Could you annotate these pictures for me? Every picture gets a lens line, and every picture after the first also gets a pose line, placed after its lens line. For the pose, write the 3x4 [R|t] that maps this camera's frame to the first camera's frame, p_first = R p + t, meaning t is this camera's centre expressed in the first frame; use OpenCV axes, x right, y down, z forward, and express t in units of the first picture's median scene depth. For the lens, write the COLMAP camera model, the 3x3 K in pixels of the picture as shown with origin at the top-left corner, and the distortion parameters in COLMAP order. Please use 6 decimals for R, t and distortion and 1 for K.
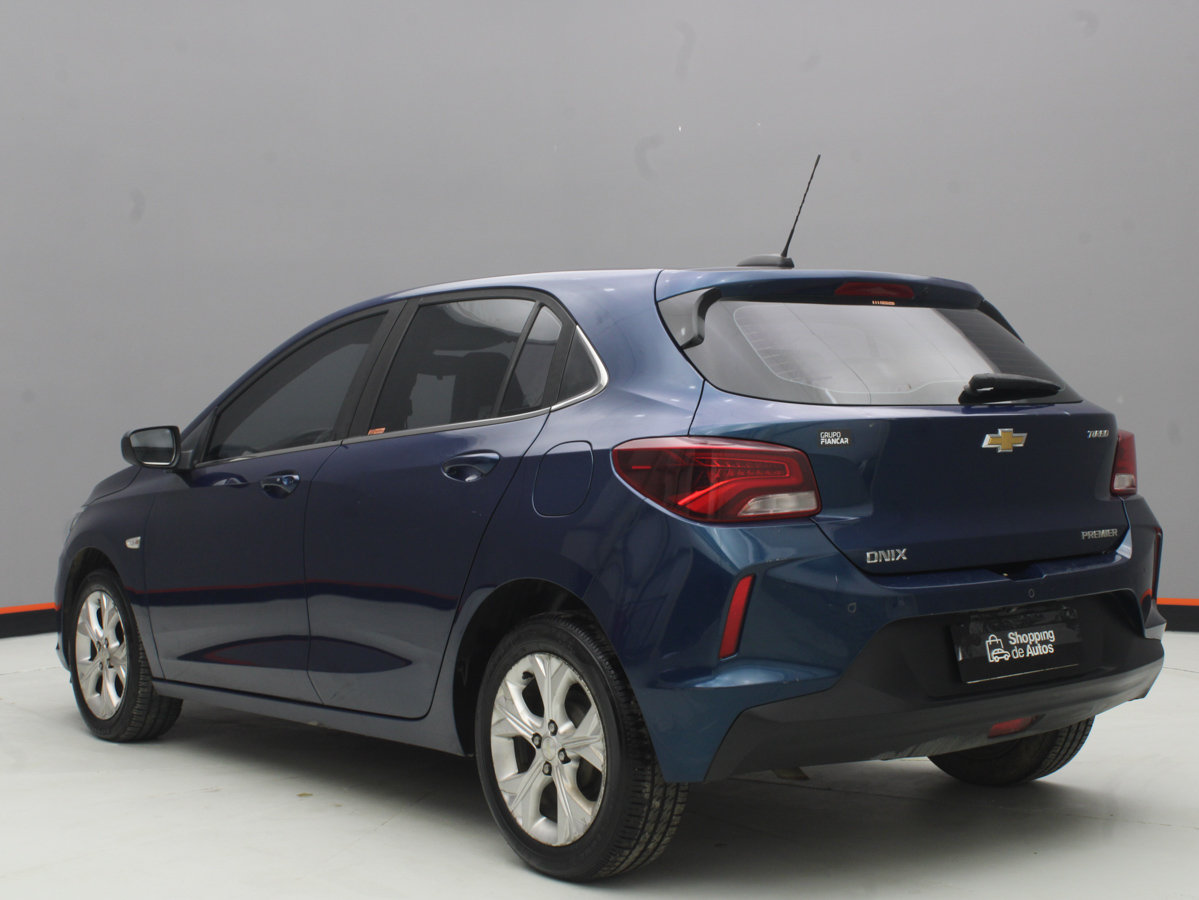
lens RADIAL K [[1614.6, 0, 602.2], [0, 1614.6, 458.2], [0, 0, 1]] dist [-0.014759, 0.000000]
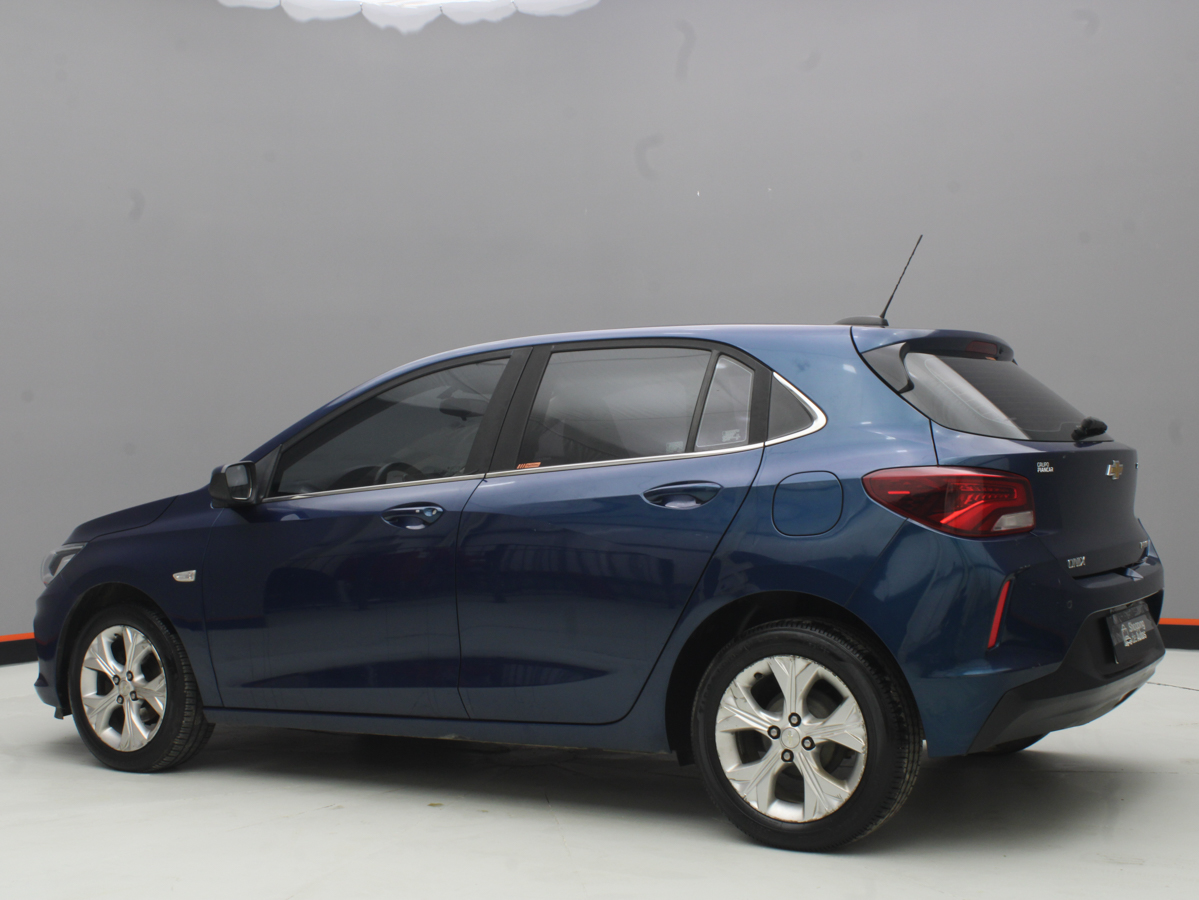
lens RADIAL K [[1479.2, 0, 599.6], [0, 1479.2, 452.7], [0, 0, 1]] dist [-0.056277, 0.000000]
pose [[0.952627, 0.001727, 0.304135, -0.481435], [0.008470, 0.999445, -0.032205, 0.008949], [-0.304022, 0.033256, 0.952084, 0.031945]]
